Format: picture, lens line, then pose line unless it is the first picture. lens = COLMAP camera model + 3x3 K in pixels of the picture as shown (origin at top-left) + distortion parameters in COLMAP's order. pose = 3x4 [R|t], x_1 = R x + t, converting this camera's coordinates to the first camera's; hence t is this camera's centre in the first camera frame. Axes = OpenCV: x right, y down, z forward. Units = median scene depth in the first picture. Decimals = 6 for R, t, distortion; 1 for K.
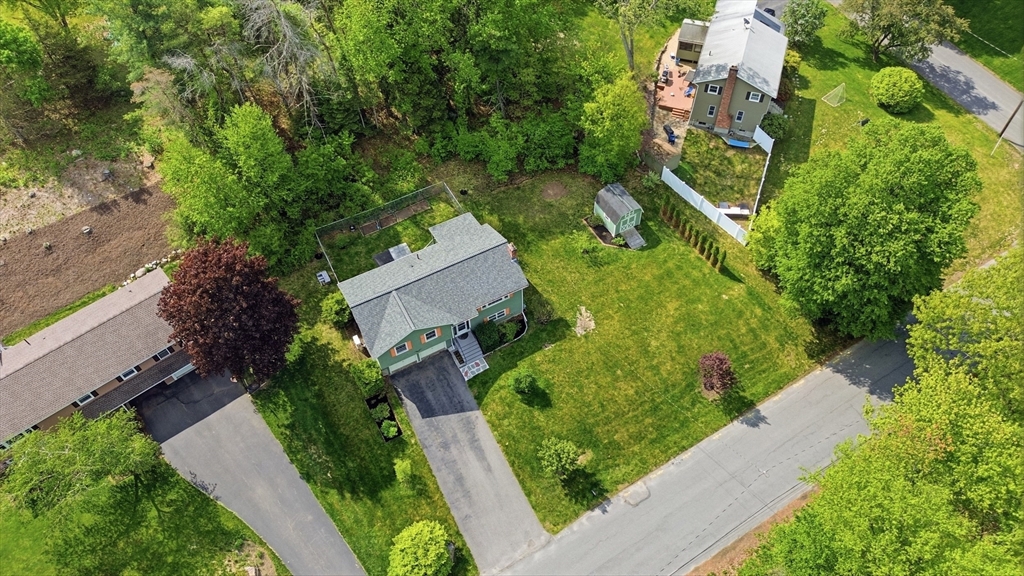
lens RADIAL K [[724.4, 0, 512.0], [0, 724.4, 288.0], [0, 0, 1]] dist [0.014437, 0.000560]
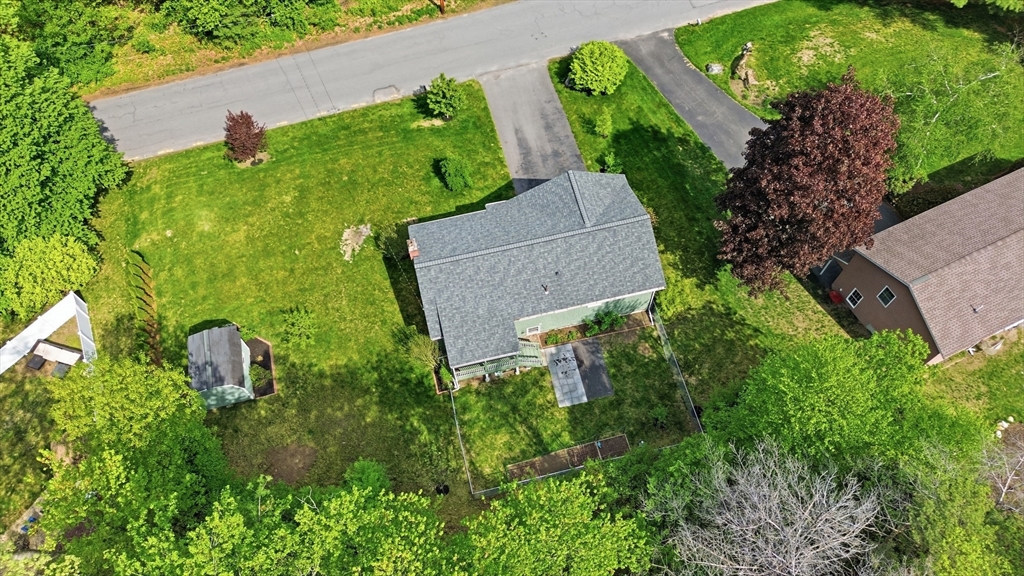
lens RADIAL K [[724.4, 0, 512.0], [0, 724.4, 288.0], [0, 0, 1]] dist [0.014437, 0.000560]
pose [[-0.967029, -0.201435, 0.155815, -0.211473], [0.227448, -0.407945, 0.884222, -0.675624], [-0.114550, 0.890508, 0.440311, 0.729763]]
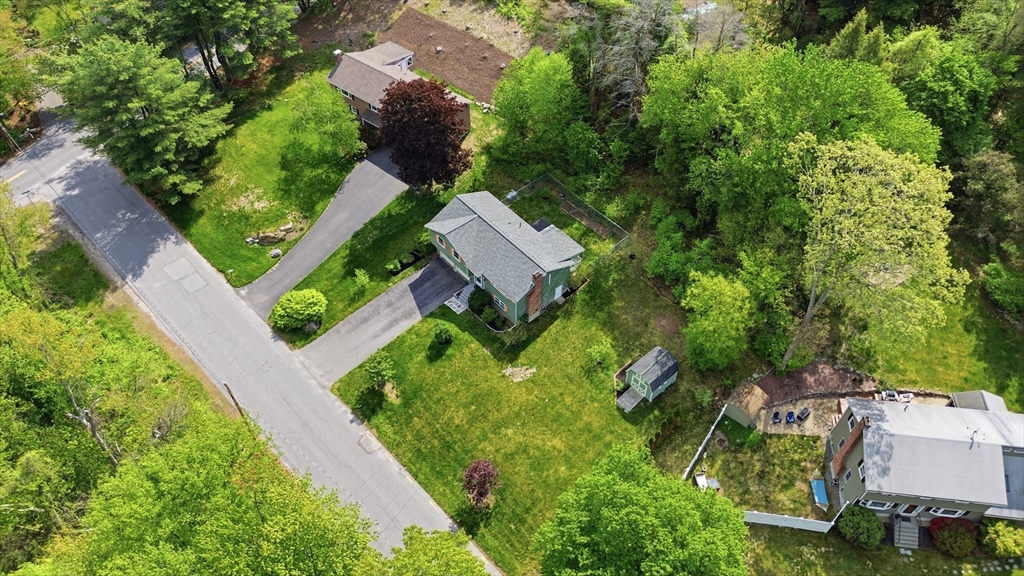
lens RADIAL K [[724.4, 0, 512.0], [0, 724.4, 288.0], [0, 0, 1]] dist [0.014437, 0.000560]
pose [[0.214944, 0.757010, -0.617037, 0.718357], [-0.787950, 0.507700, 0.348390, -0.414309], [0.577004, 0.411310, 0.705613, 0.190300]]
